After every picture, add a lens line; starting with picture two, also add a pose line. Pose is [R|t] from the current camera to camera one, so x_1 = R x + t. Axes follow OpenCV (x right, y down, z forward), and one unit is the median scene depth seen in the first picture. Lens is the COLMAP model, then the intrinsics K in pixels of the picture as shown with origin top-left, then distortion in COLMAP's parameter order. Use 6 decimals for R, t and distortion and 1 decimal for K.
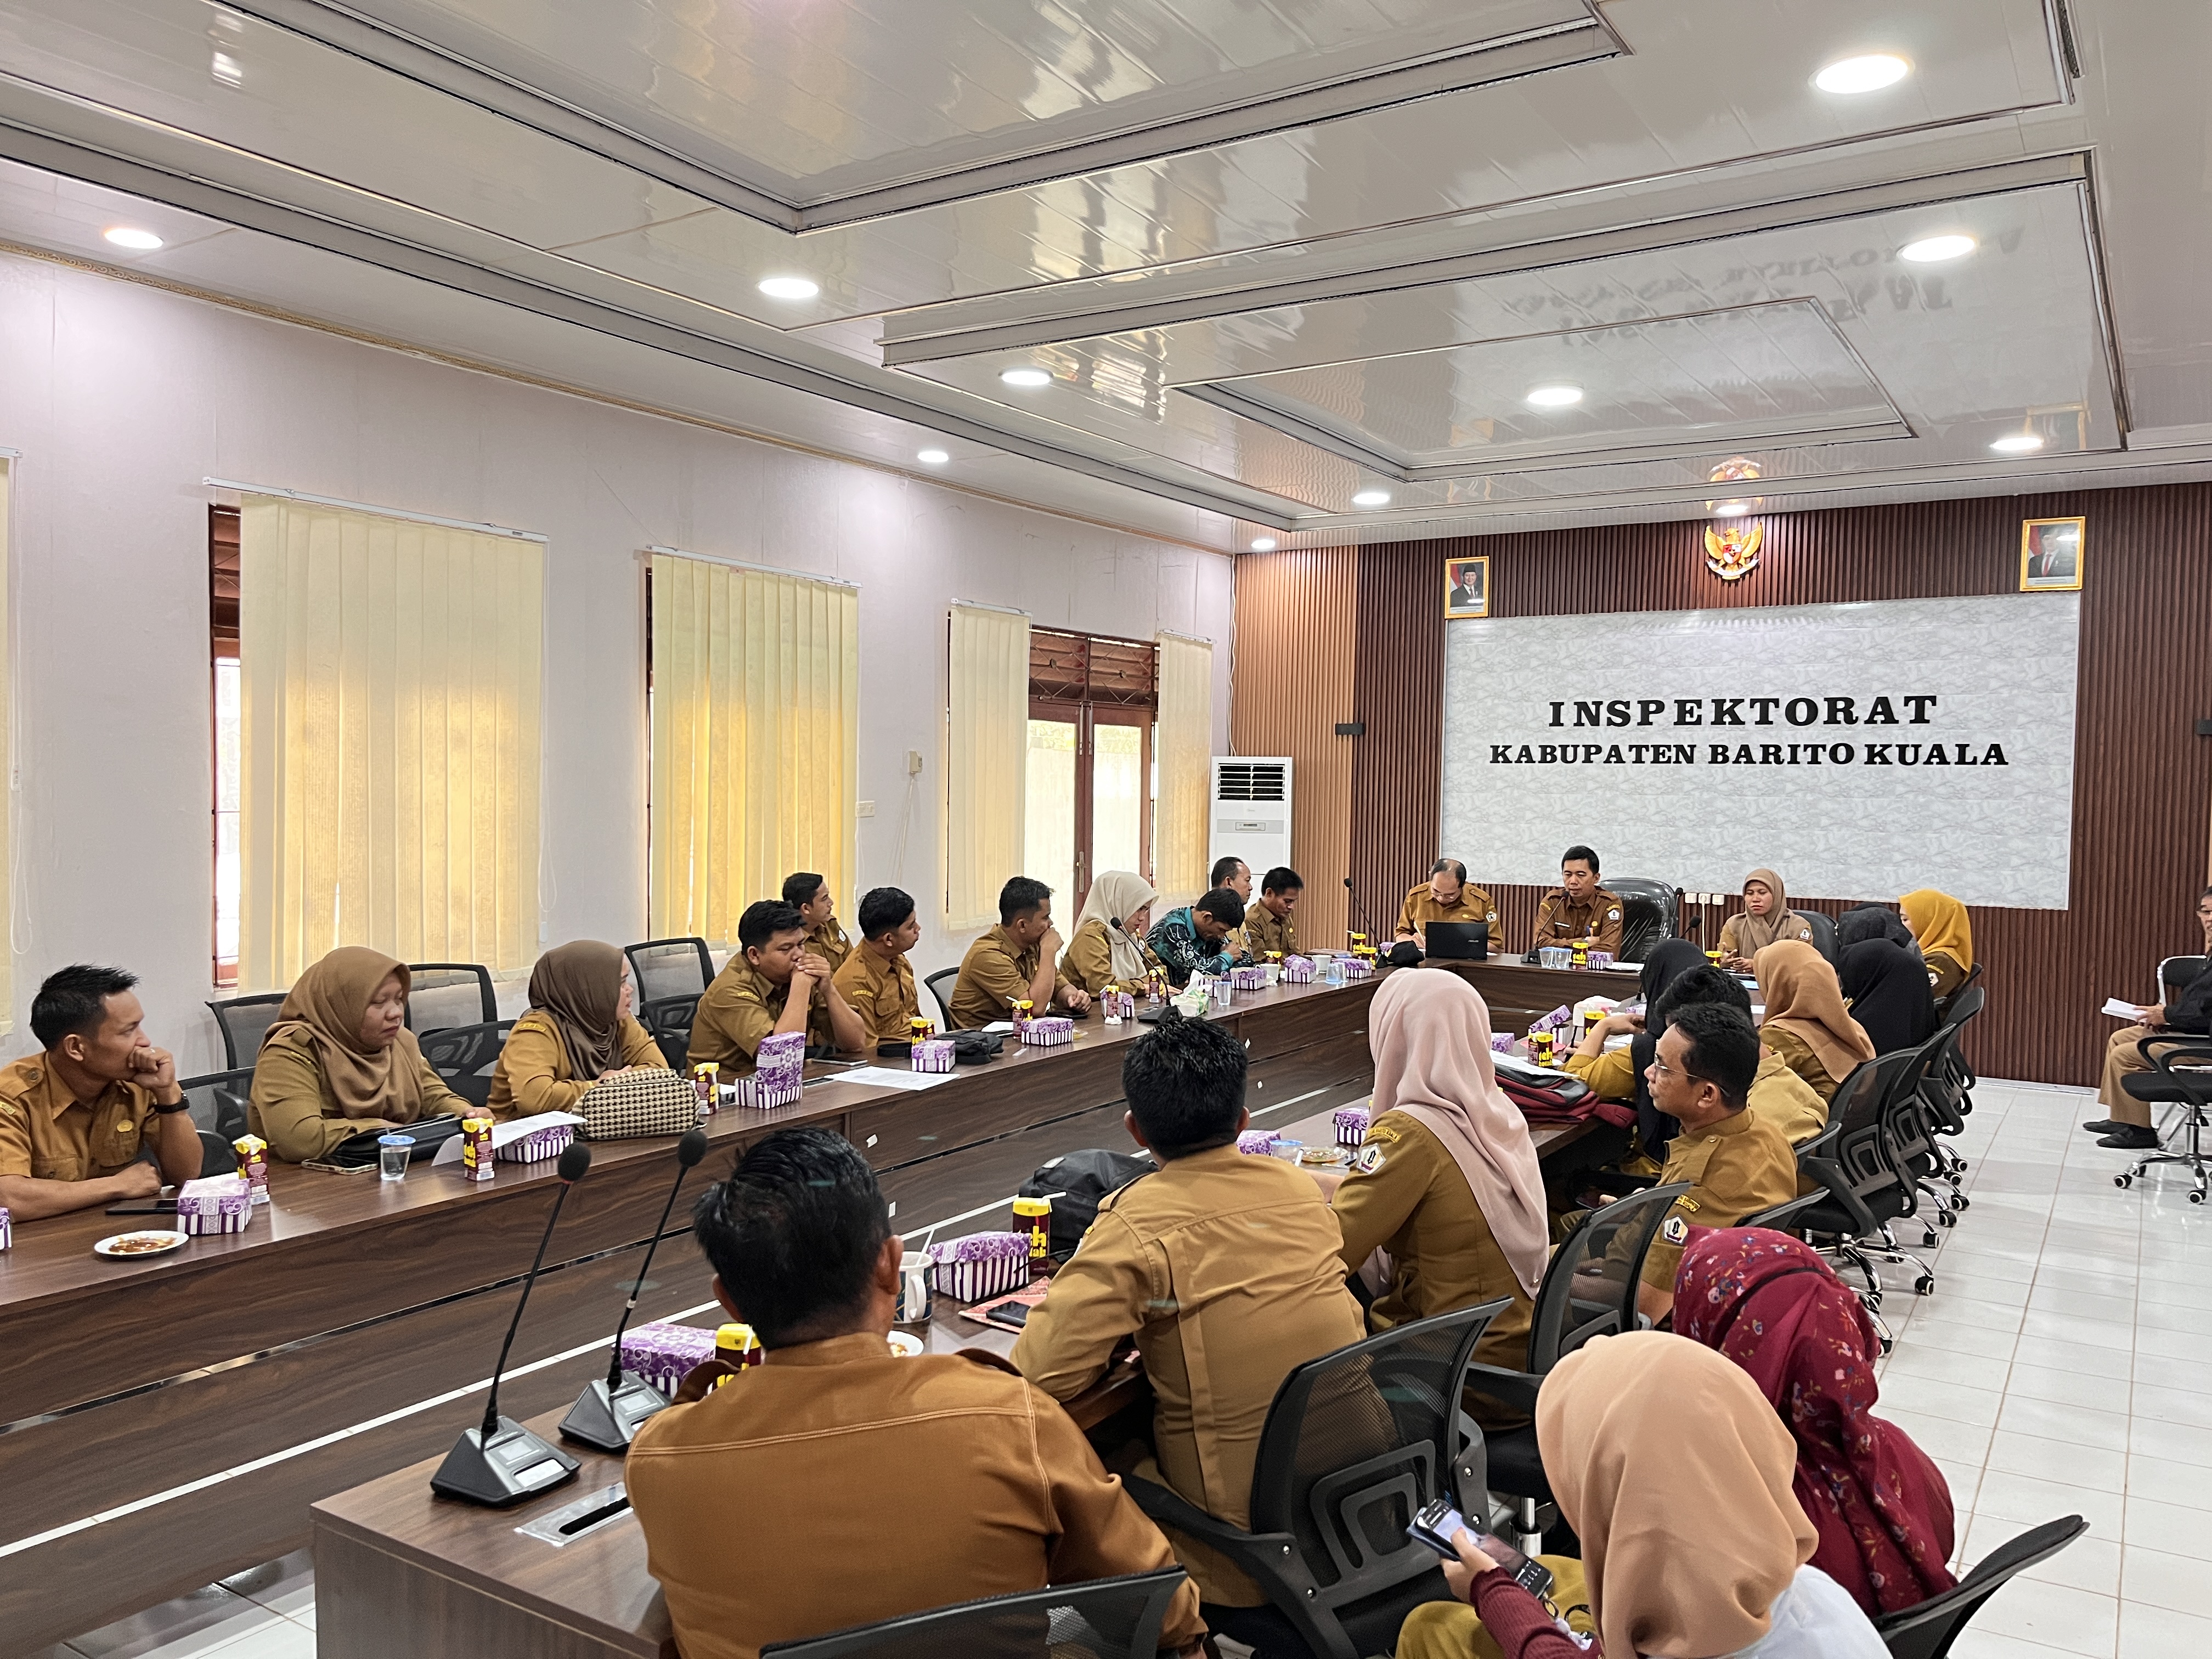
lens RADIAL K [[1668.1, 0, 1092.0], [0, 1668.1, 850.0], [0, 0, 1]] dist [0.048636, -0.067001]
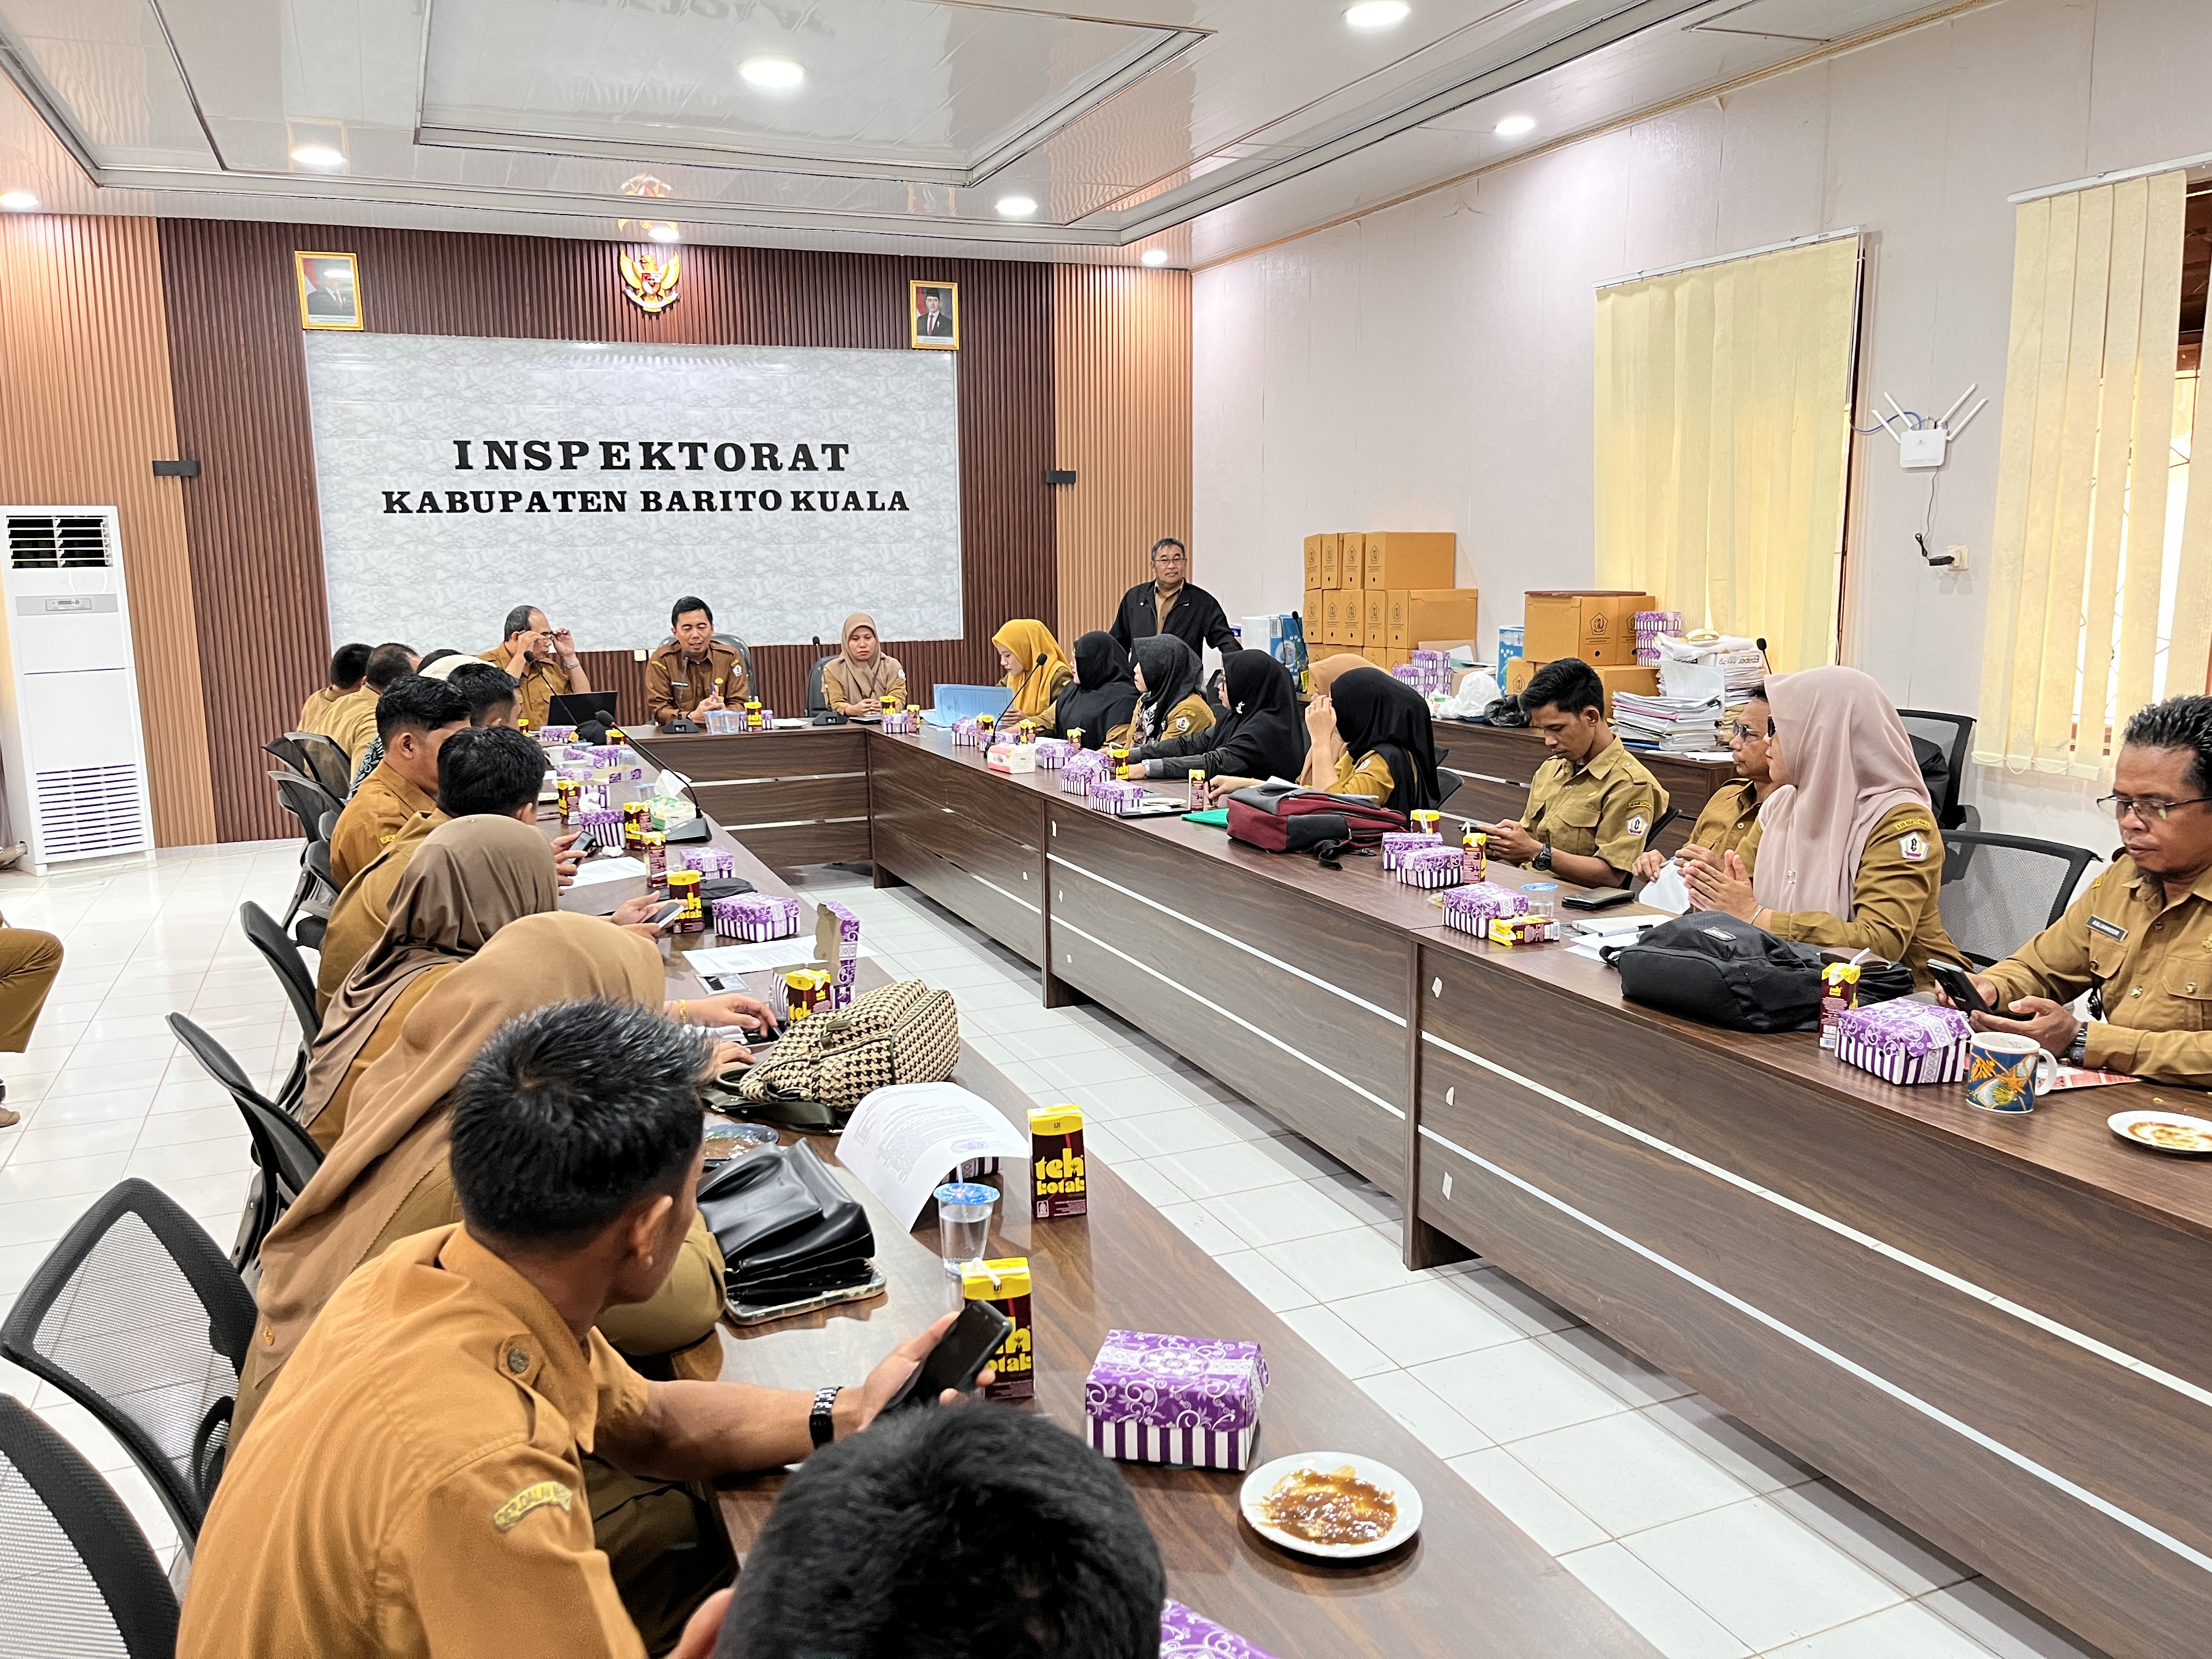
lens RADIAL K [[1668.1, 0, 1098.0], [0, 1668.1, 840.3], [0, 0, 1]] dist [0.048636, -0.067001]
pose [[0.571029, -0.163495, 0.804484, -0.311196], [0.056973, 0.985497, 0.159843, -0.005850], [-0.818951, -0.045441, 0.572062, 0.270224]]
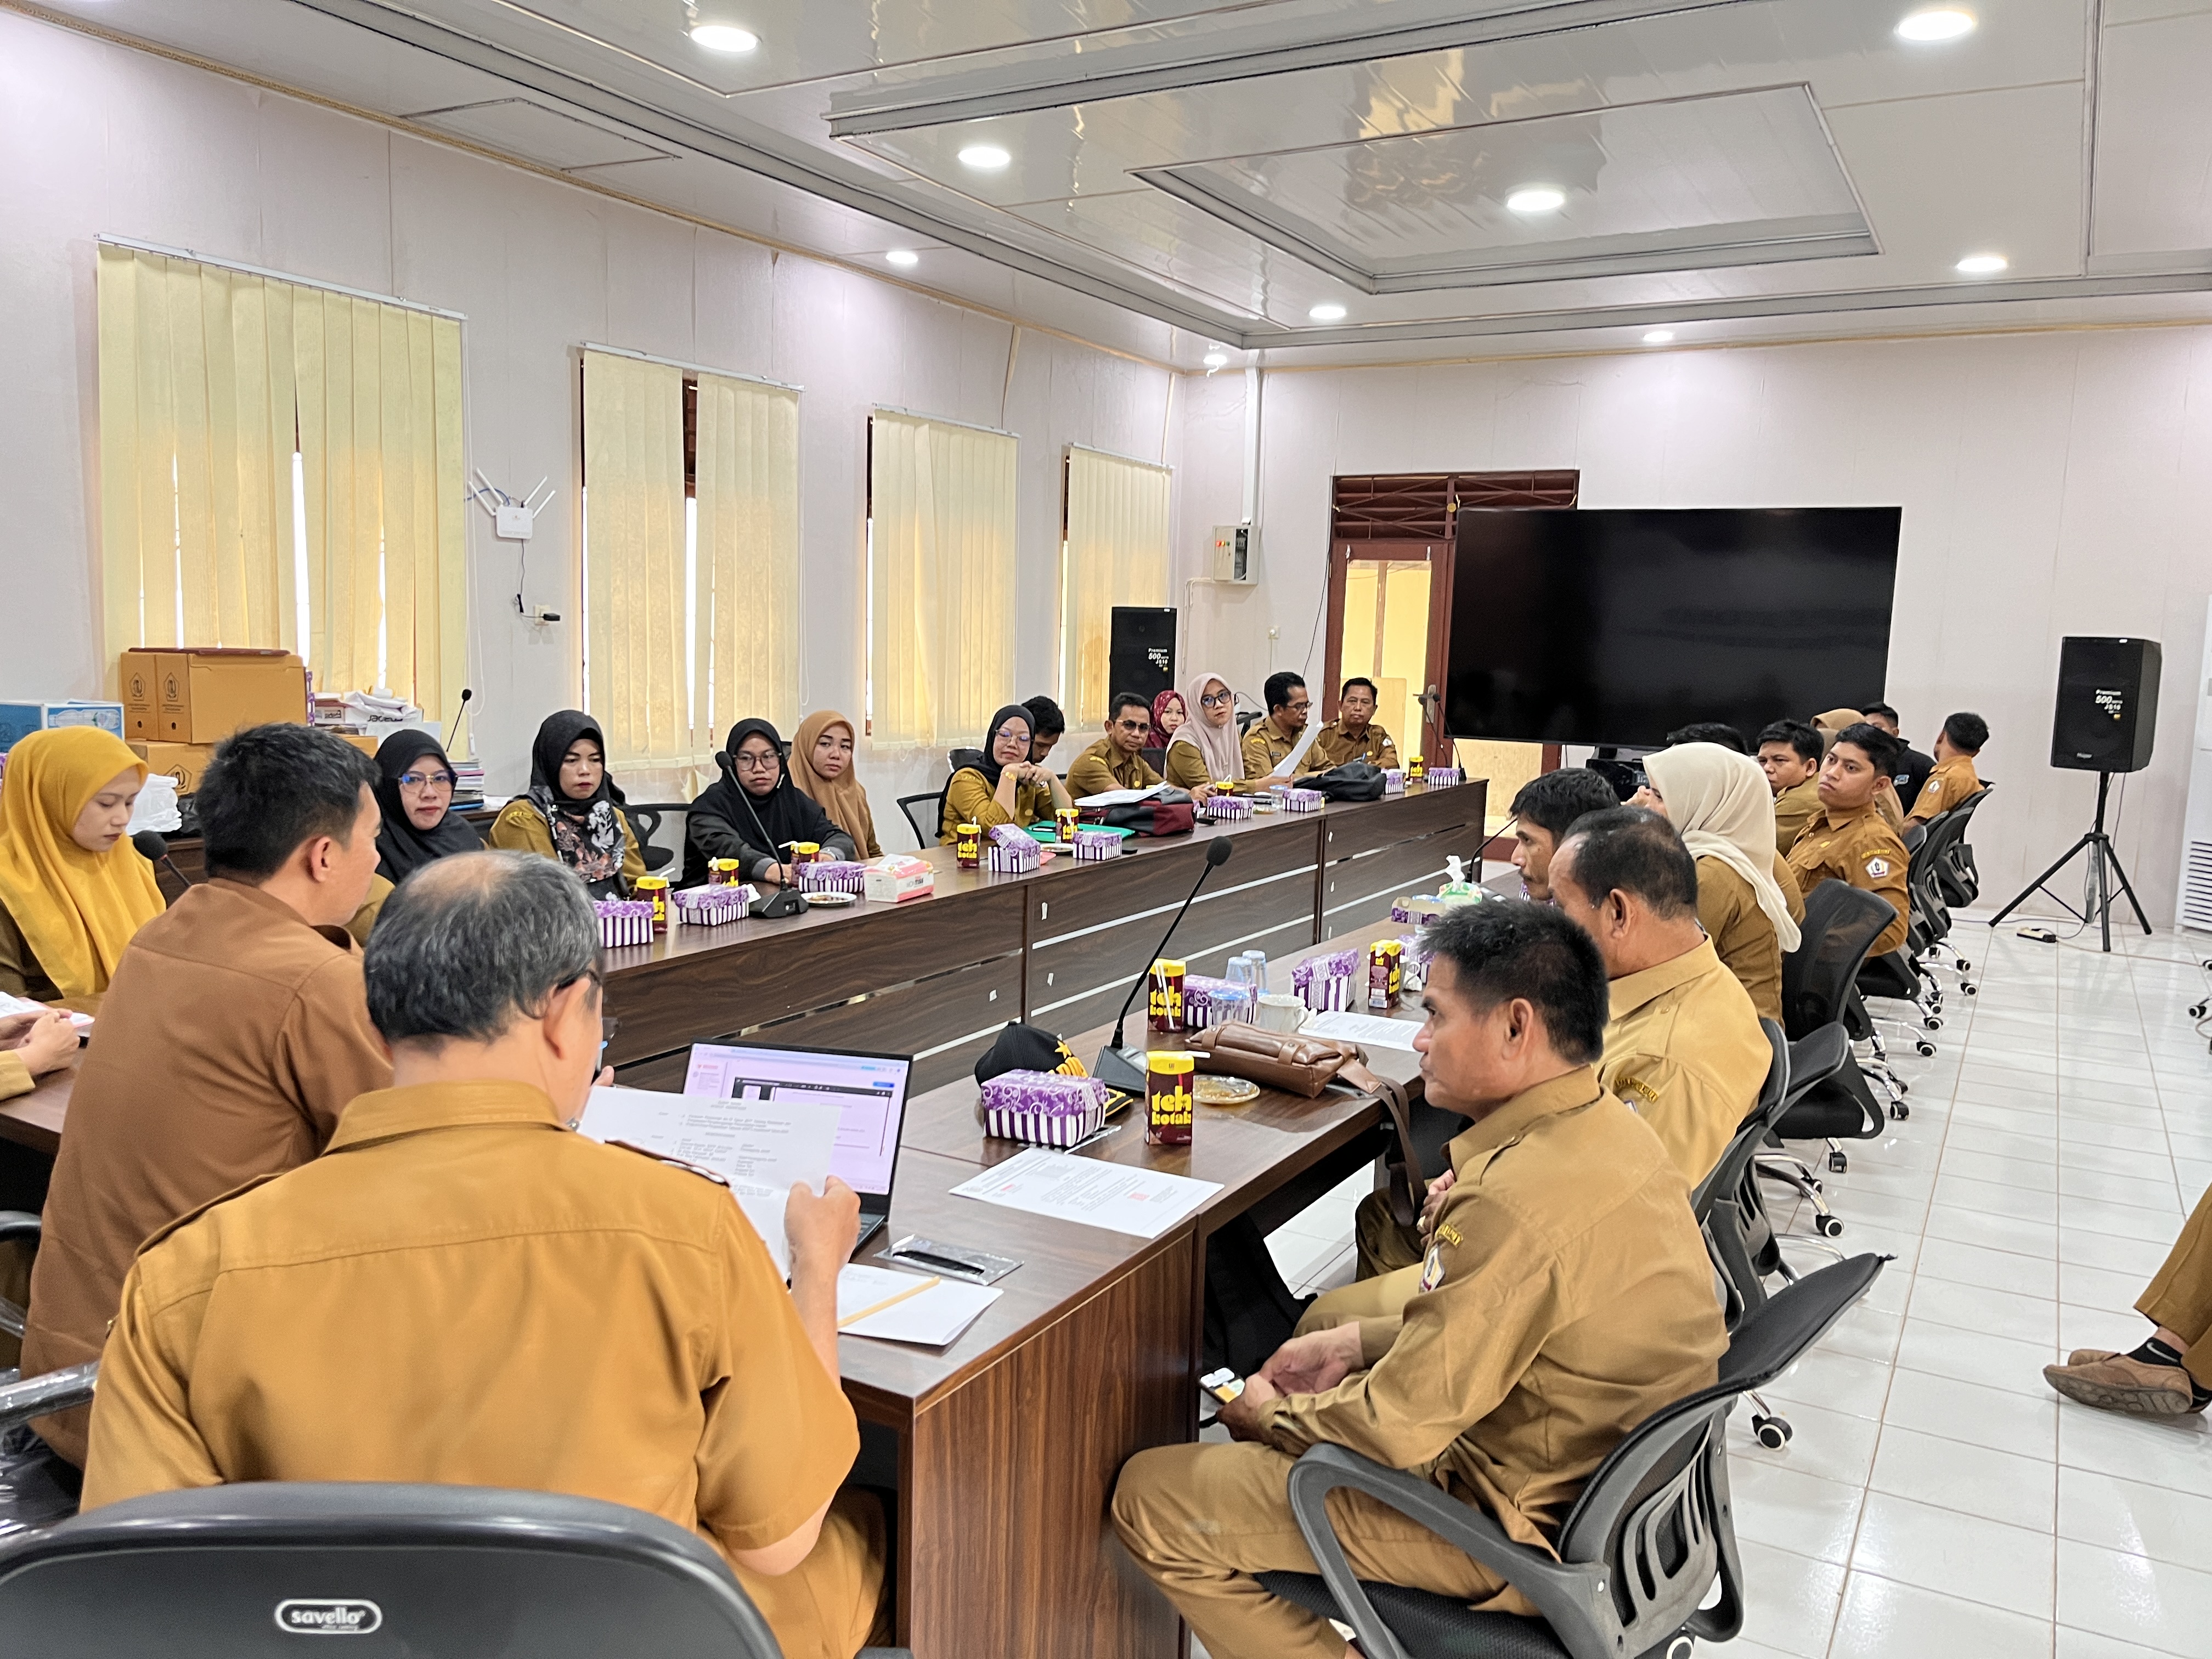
lens RADIAL K [[1668.1, 0, 1096.5], [0, 1668.1, 843.8], [0, 0, 1]] dist [0.048636, -0.067001]
pose [[-0.998079, -0.034108, -0.051721, 0.171406], [-0.042563, 0.984111, 0.172376, -0.031271], [0.045020, 0.174247, -0.983672, 1.154858]]
